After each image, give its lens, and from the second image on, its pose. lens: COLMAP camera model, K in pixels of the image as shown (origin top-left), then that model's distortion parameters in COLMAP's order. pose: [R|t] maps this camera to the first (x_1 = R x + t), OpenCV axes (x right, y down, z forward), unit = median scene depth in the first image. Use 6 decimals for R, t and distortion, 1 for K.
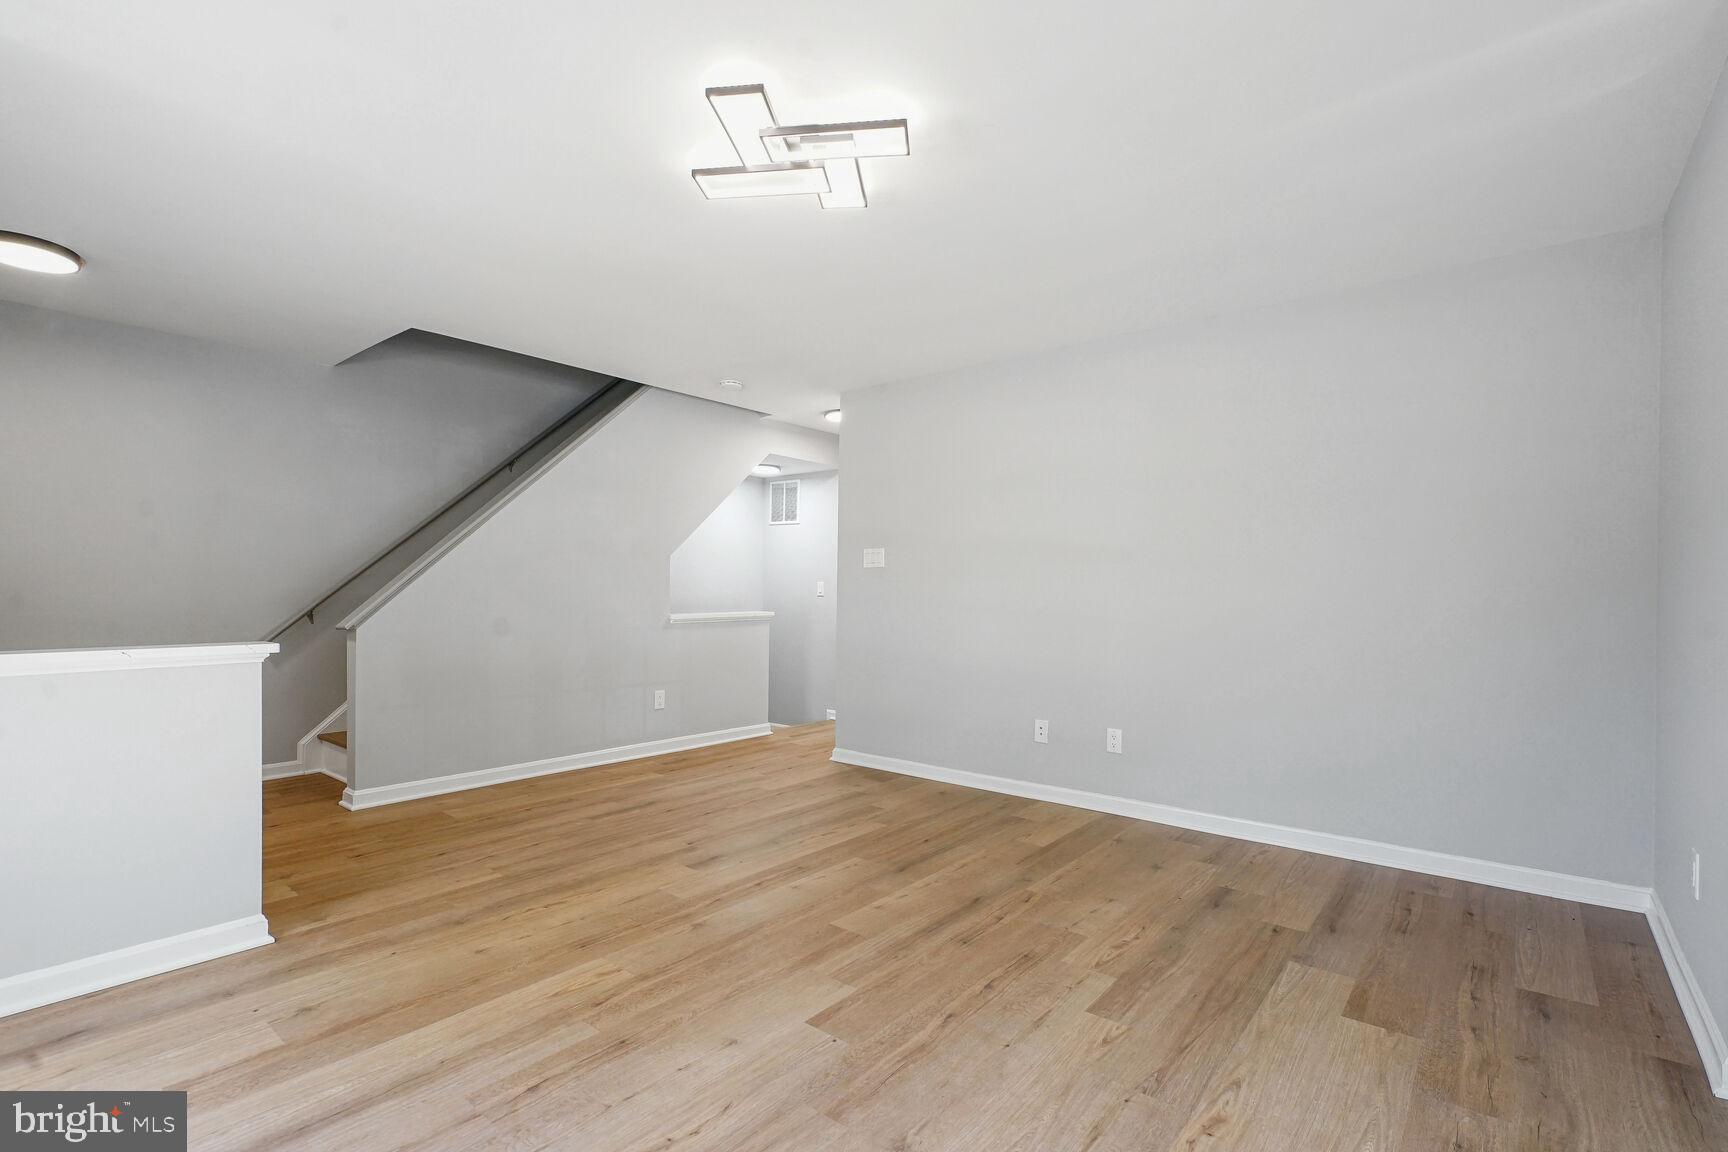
lens RADIAL K [[799.0, 0, 852.3], [0, 799.0, 583.5], [0, 0, 1]] dist [-0.009712, 0.003830]
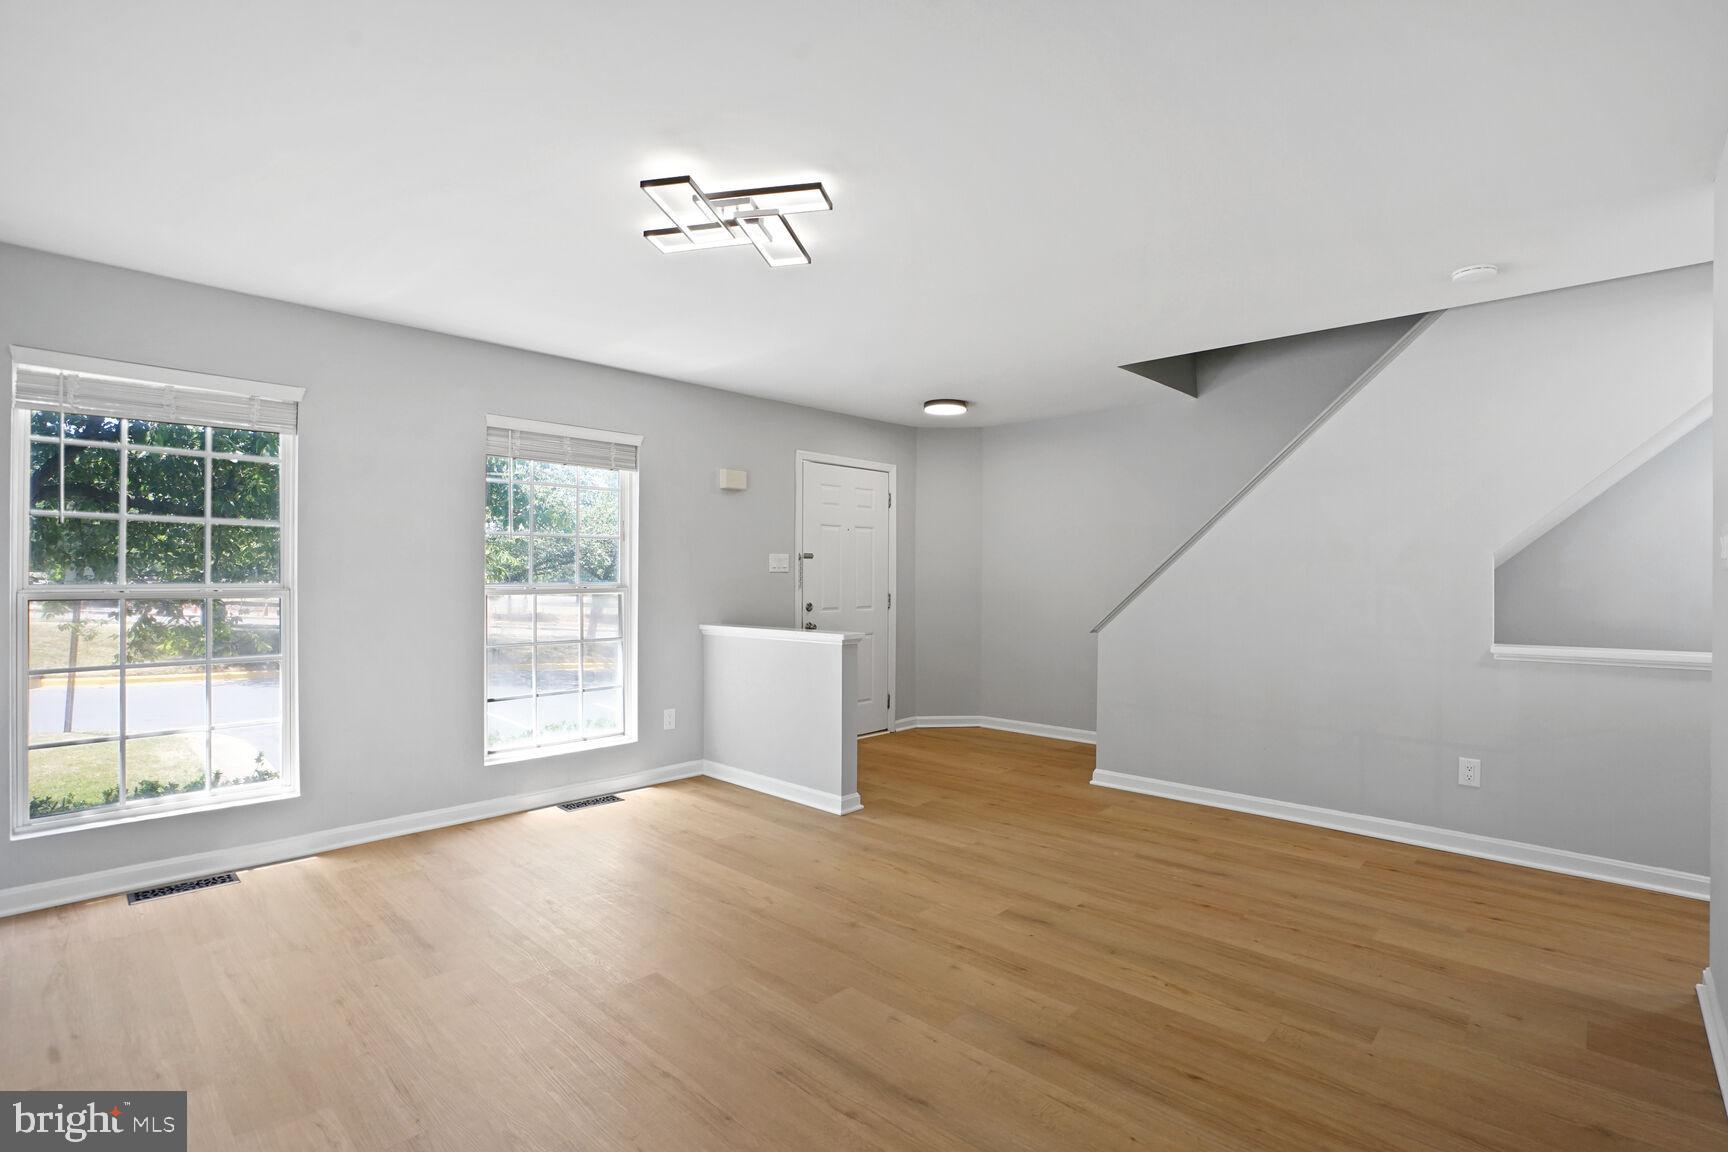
lens RADIAL K [[799.0, 0, 878.4], [0, 799.0, 569.1], [0, 0, 1]] dist [-0.009712, 0.003830]
pose [[-0.041692, -0.017775, -0.998972, 0.691661], [0.009185, 0.999793, -0.018173, -0.024670], [0.999088, -0.009933, -0.041521, 0.842597]]
